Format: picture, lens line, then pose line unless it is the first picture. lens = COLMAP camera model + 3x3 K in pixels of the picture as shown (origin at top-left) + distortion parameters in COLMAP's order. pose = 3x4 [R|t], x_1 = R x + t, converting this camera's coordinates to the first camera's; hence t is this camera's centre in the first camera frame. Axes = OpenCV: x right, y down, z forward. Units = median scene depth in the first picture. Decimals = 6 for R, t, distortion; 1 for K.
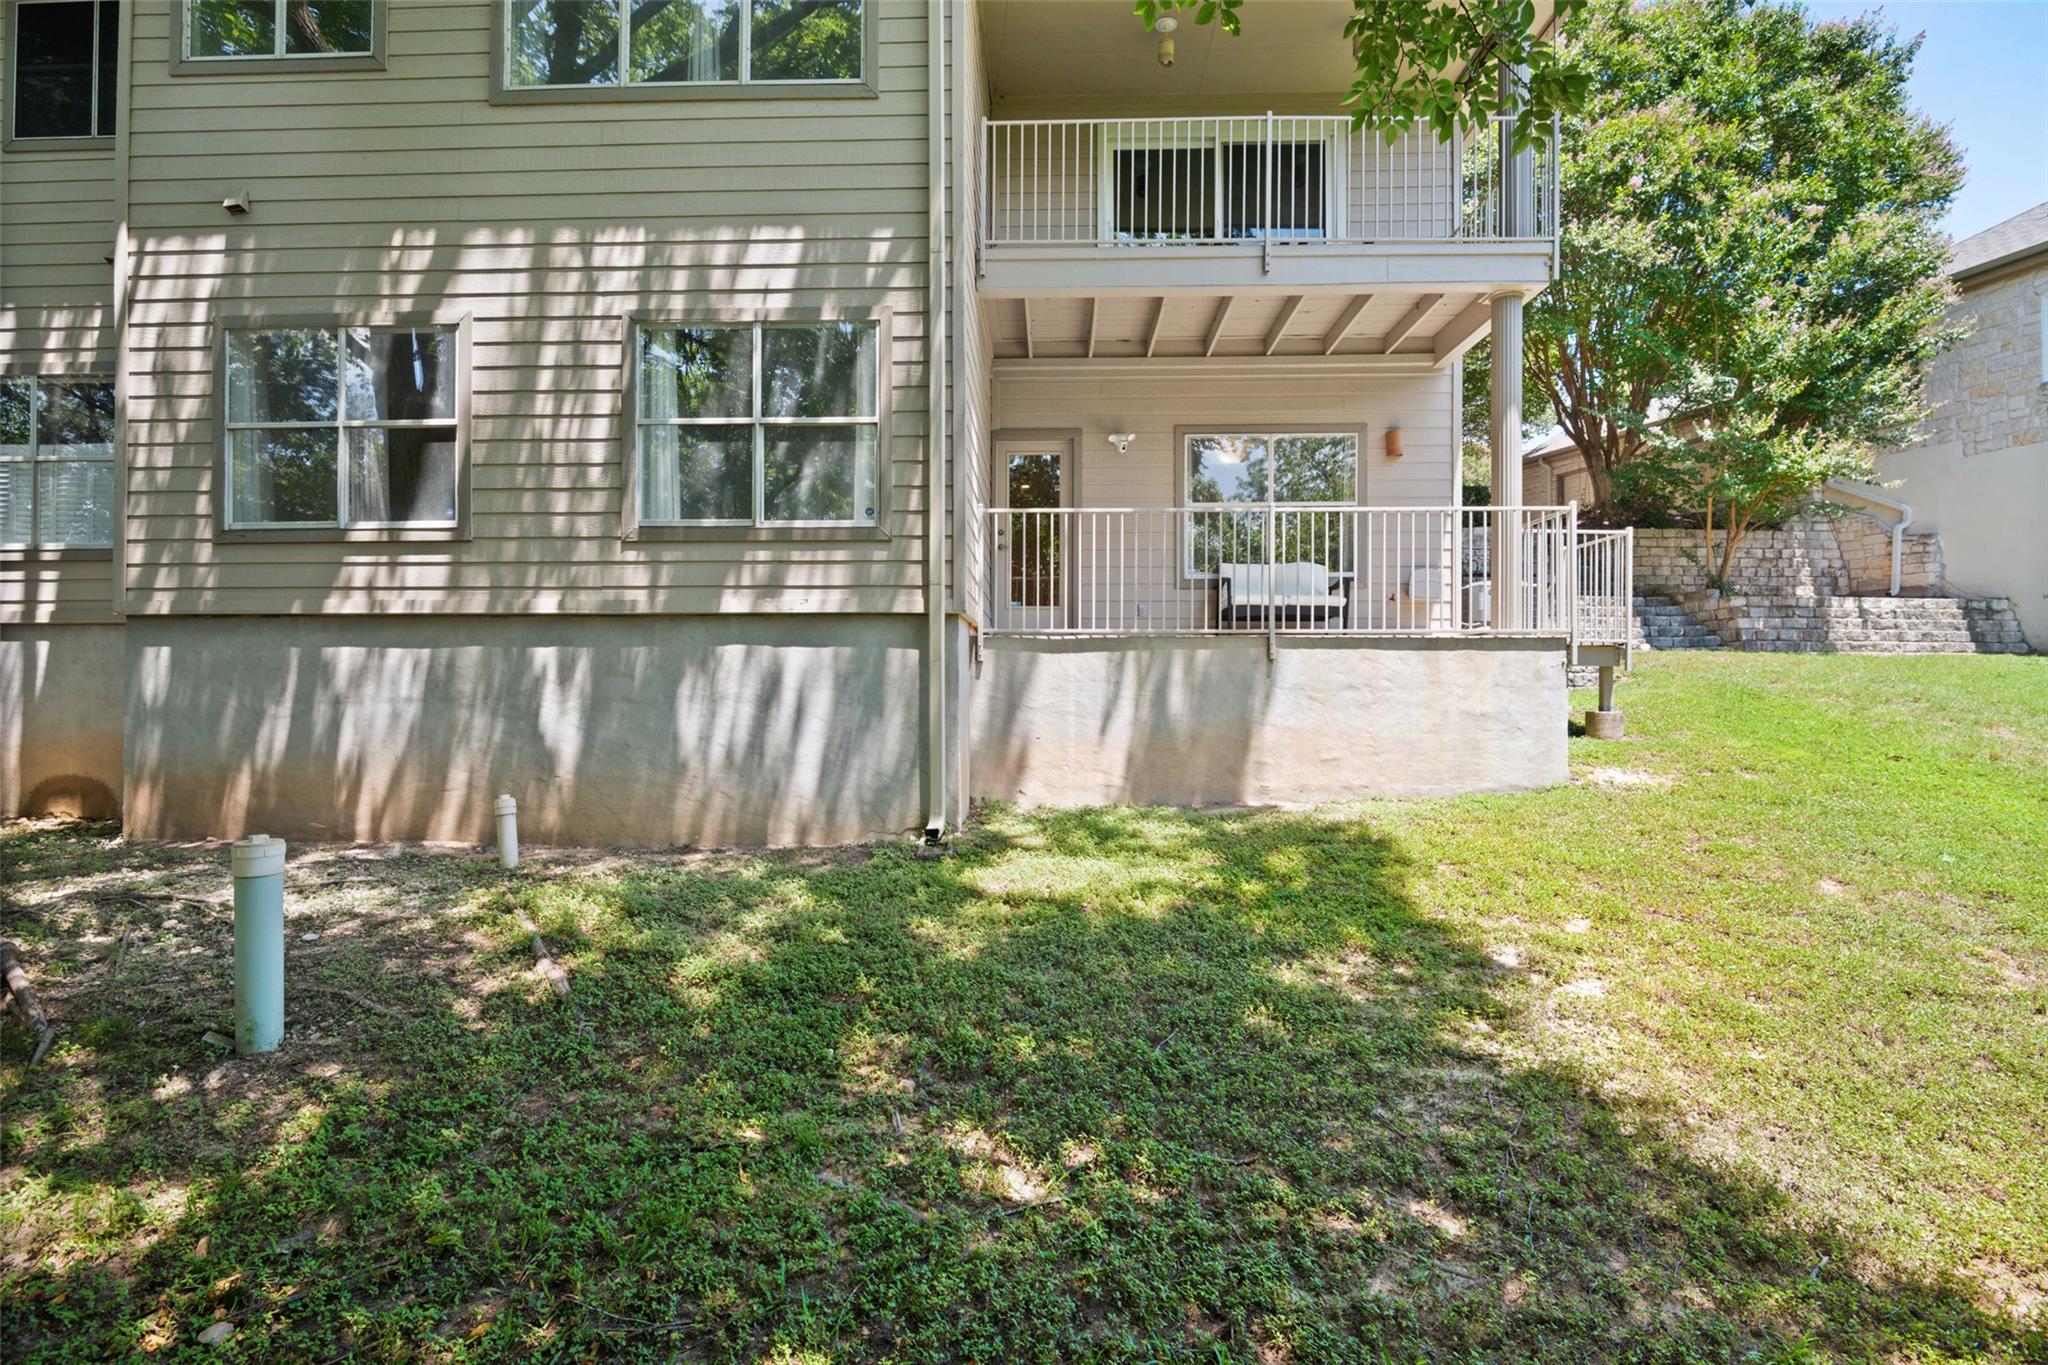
lens RADIAL K [[933.6, 0, 1019.8], [0, 933.6, 684.6], [0, 0, 1]] dist [0.004344, -0.008456]
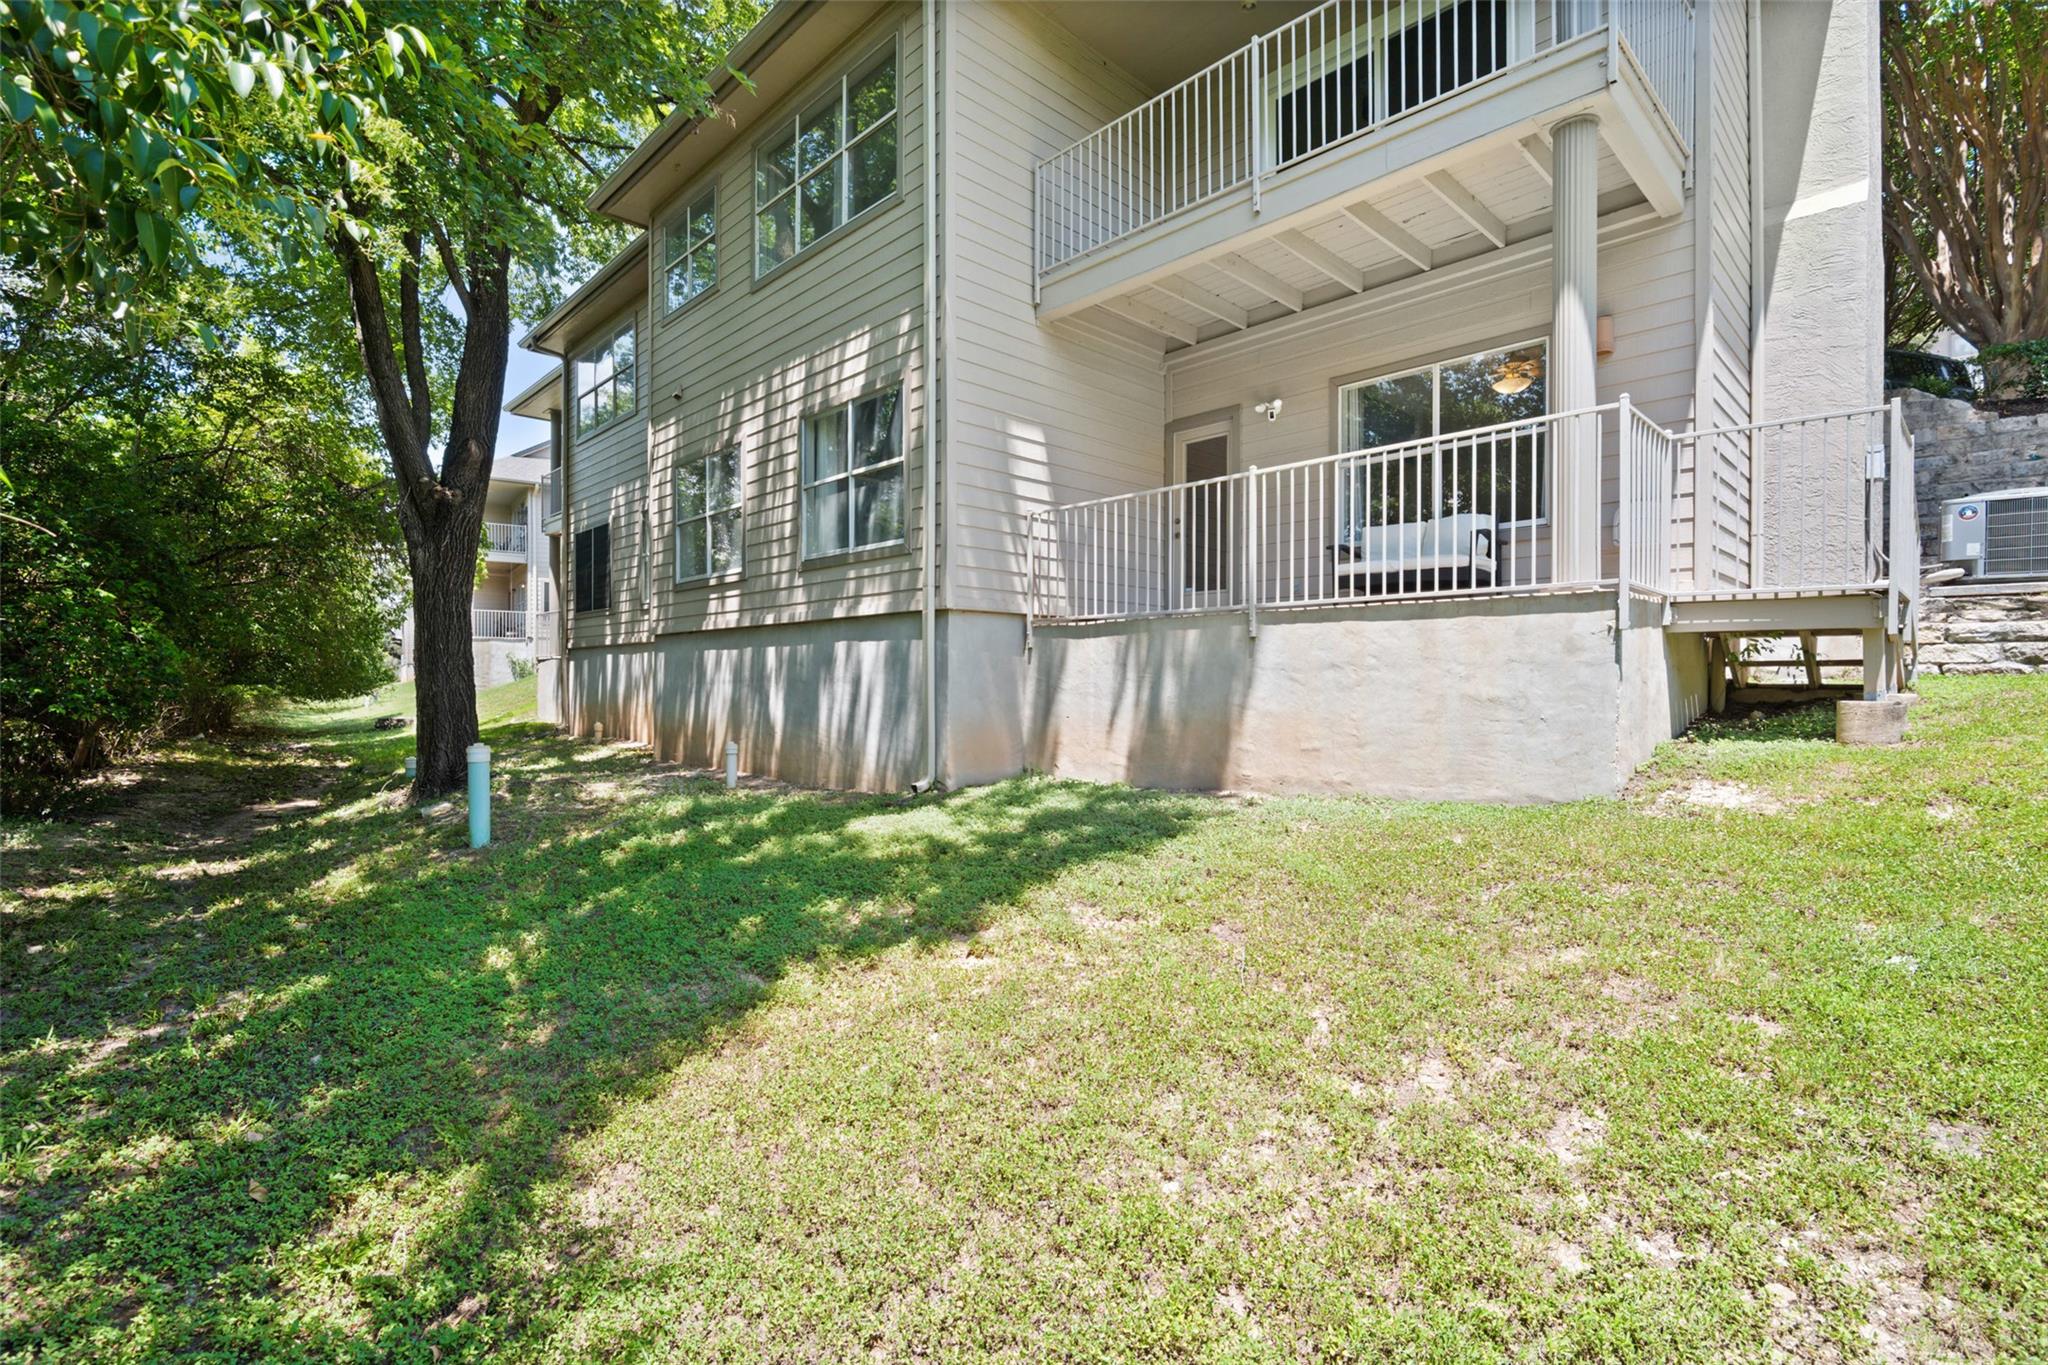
lens RADIAL K [[933.6, 0, 1019.9], [0, 933.6, 680.0], [0, 0, 1]] dist [0.004344, -0.008456]
pose [[0.714575, -0.003903, -0.699548, 0.827390], [0.006054, 0.999981, 0.000604, 0.014606], [0.699532, -0.004667, 0.714586, 0.208298]]
